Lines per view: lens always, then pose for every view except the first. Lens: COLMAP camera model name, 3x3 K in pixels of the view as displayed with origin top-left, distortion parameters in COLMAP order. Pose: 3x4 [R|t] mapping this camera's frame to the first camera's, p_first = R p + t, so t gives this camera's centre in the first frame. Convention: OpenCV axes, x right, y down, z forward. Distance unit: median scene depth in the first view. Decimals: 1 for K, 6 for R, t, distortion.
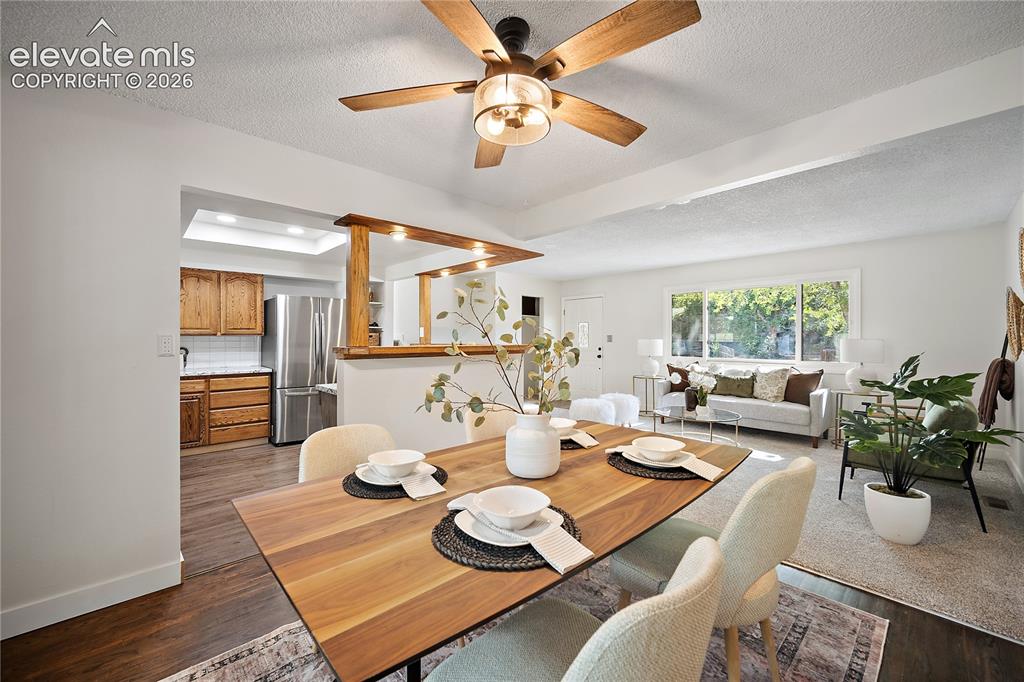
lens RADIAL K [[403.8, 0, 512.7], [0, 403.8, 337.2], [0, 0, 1]] dist [-0.008564, -0.000168]
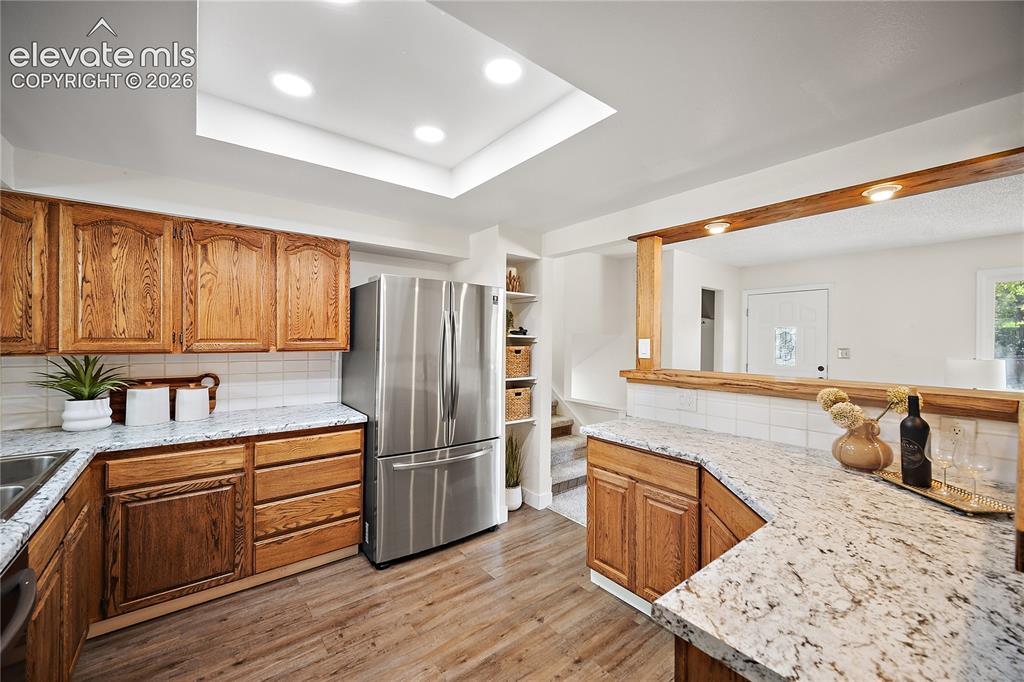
lens RADIAL K [[403.8, 0, 515.5], [0, 403.8, 338.6], [0, 0, 1]] dist [-0.008564, -0.000168]
pose [[0.996068, 0.007906, -0.088235, -0.361753], [-0.008040, 0.999967, -0.001167, -0.024112], [0.088222, 0.001872, 0.996099, 0.494233]]
